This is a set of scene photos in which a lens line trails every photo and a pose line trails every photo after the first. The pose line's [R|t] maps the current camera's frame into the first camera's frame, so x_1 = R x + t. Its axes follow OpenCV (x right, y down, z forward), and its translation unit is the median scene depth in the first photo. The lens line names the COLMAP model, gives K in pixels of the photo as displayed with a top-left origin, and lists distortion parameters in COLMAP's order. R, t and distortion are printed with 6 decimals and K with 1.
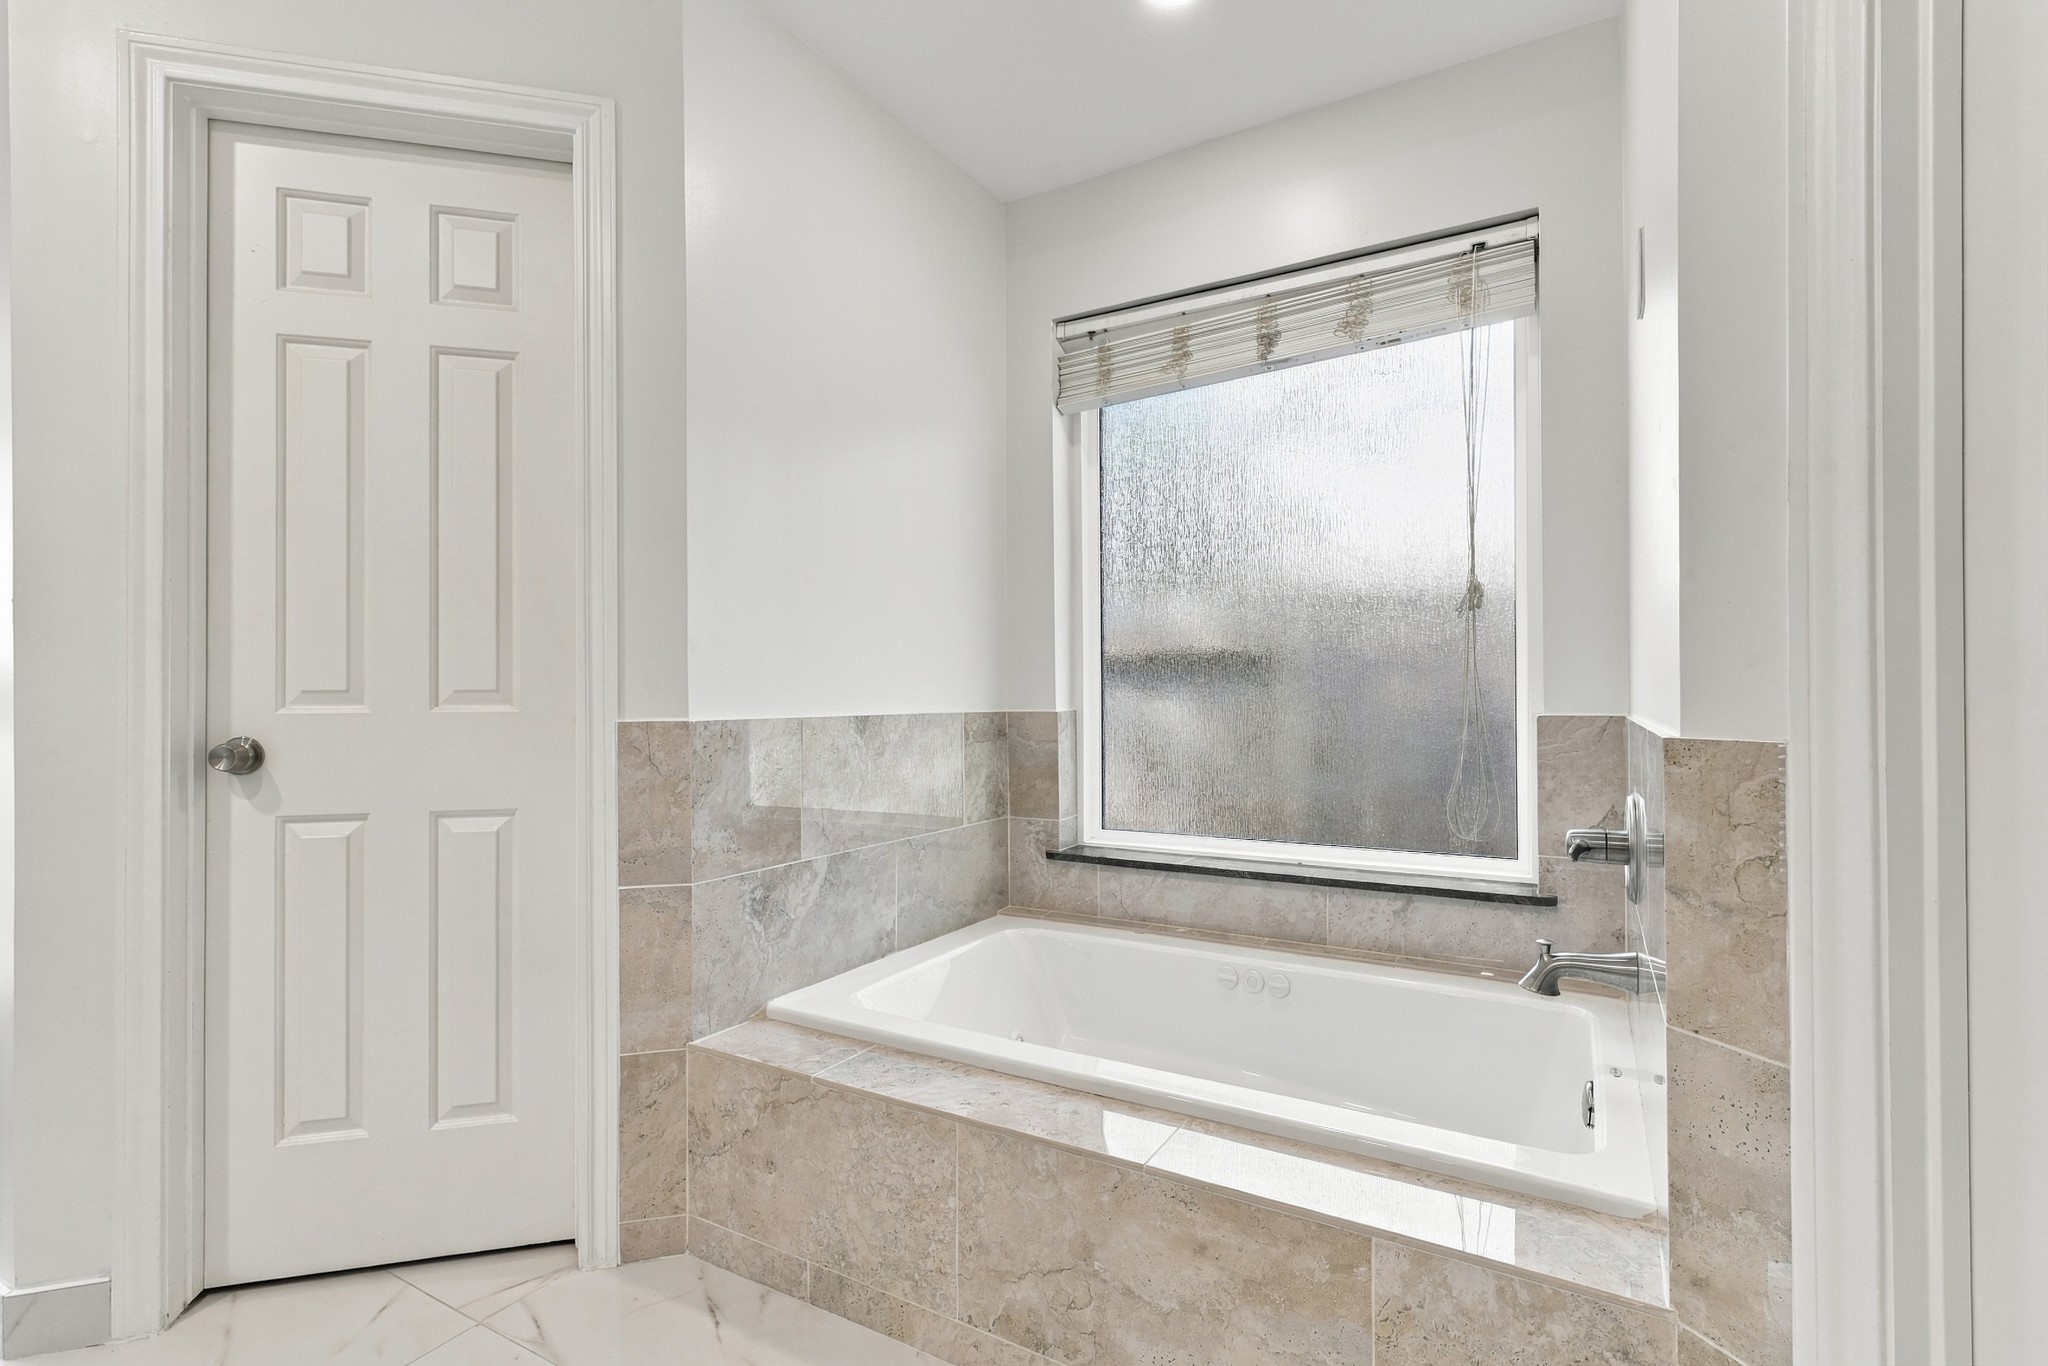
lens RADIAL K [[948.5, 0, 1020.5], [0, 948.5, 690.8], [0, 0, 1]] dist [-0.000205, 0.001491]
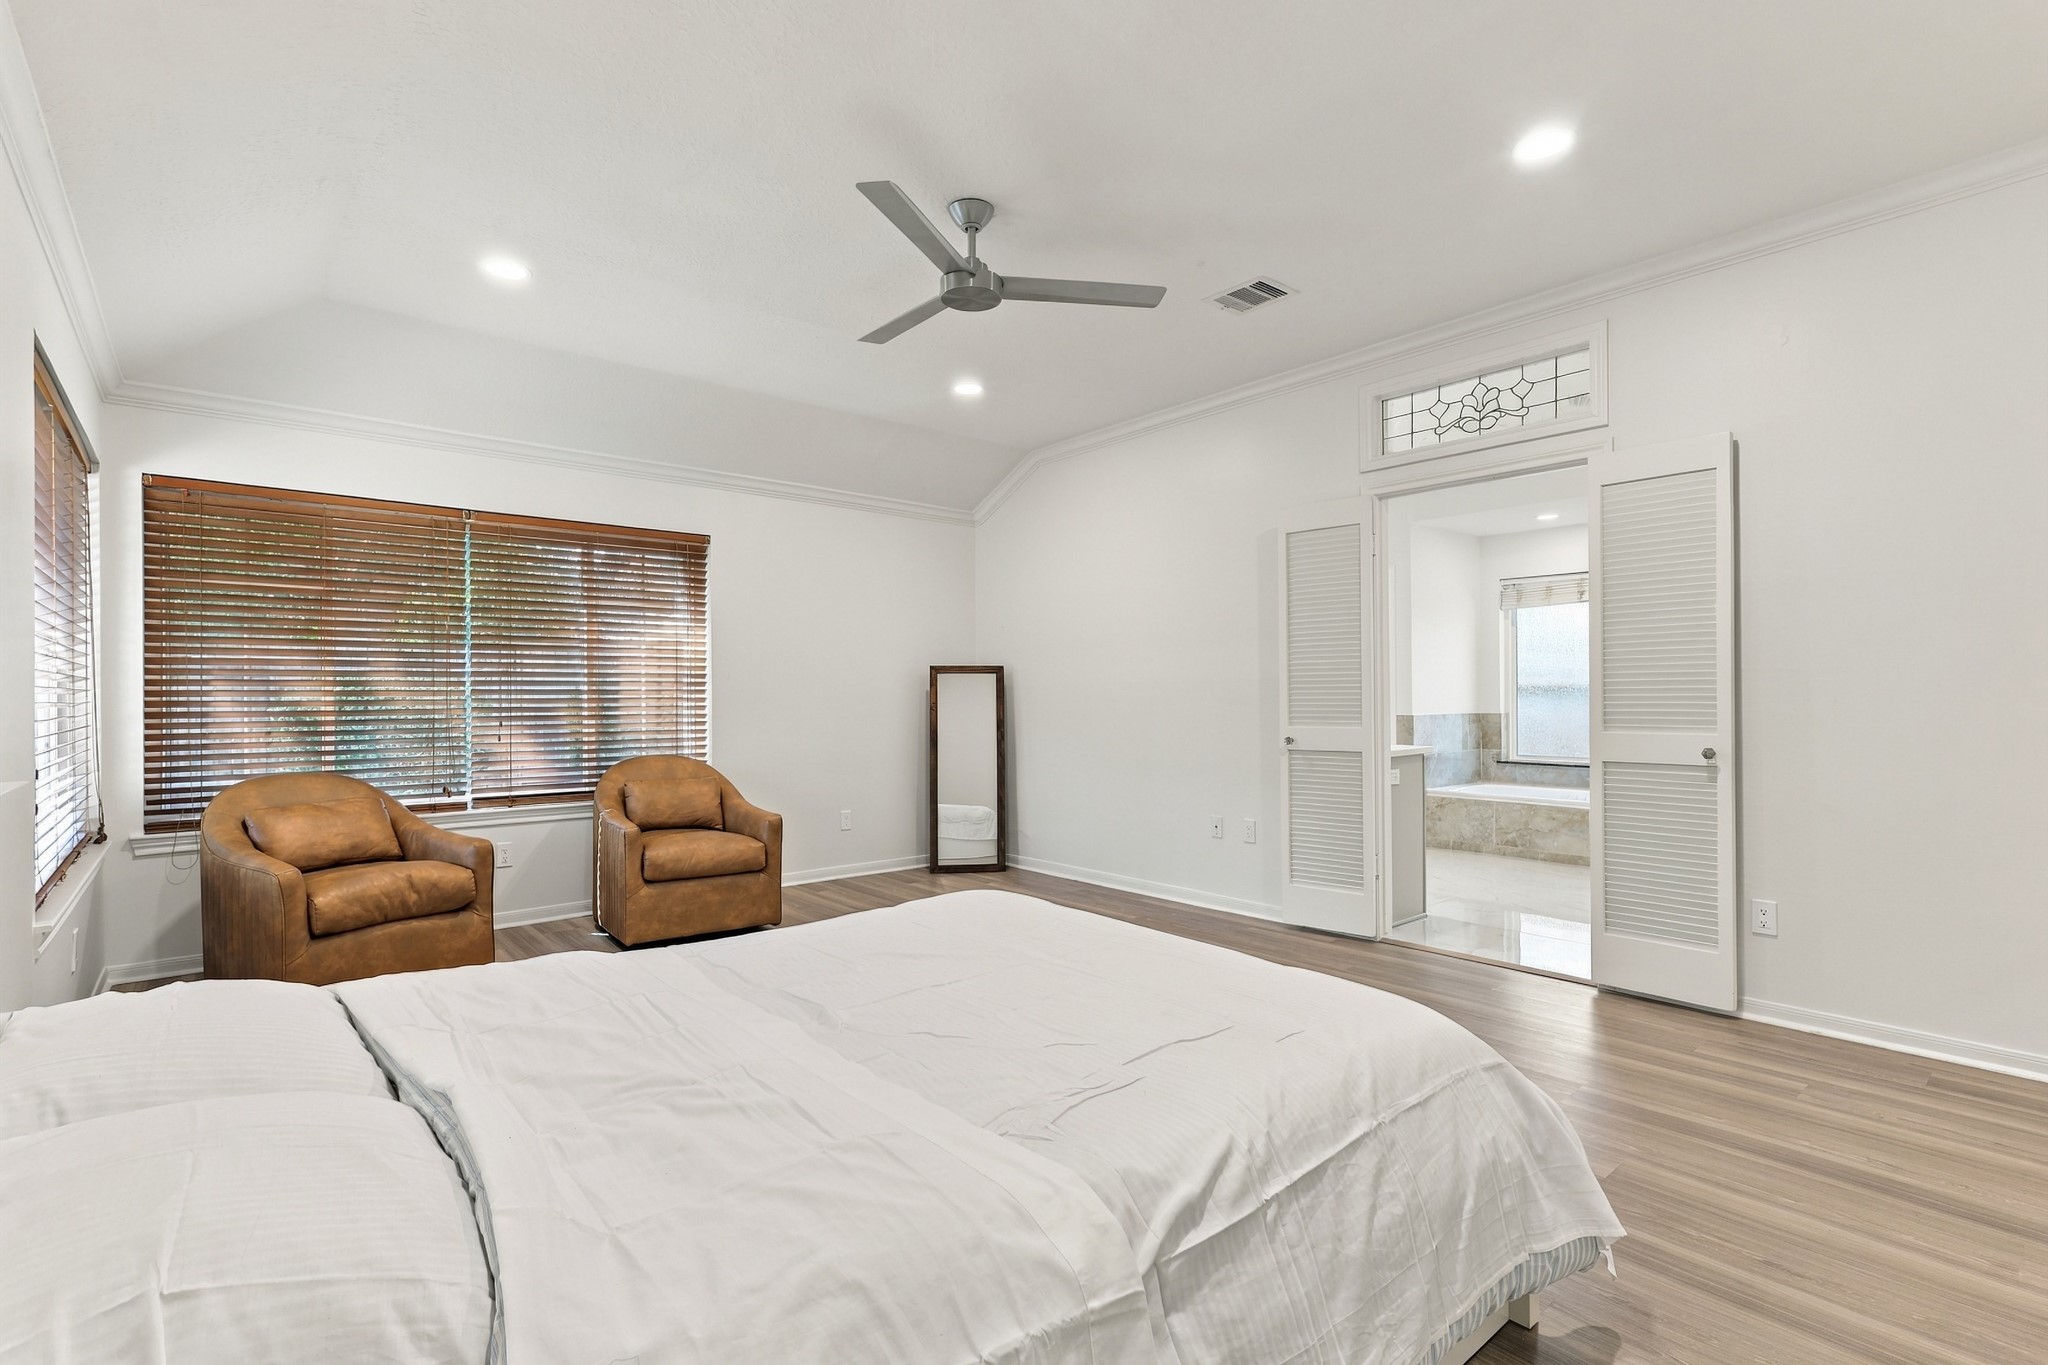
lens RADIAL K [[948.5, 0, 1025.2], [0, 948.5, 687.9], [0, 0, 1]] dist [-0.000205, 0.001491]
pose [[0.942813, -0.004490, -0.333292, -0.377451], [0.005392, 0.999984, 0.001781, -0.068208], [0.333278, -0.003476, 0.942822, -2.288307]]
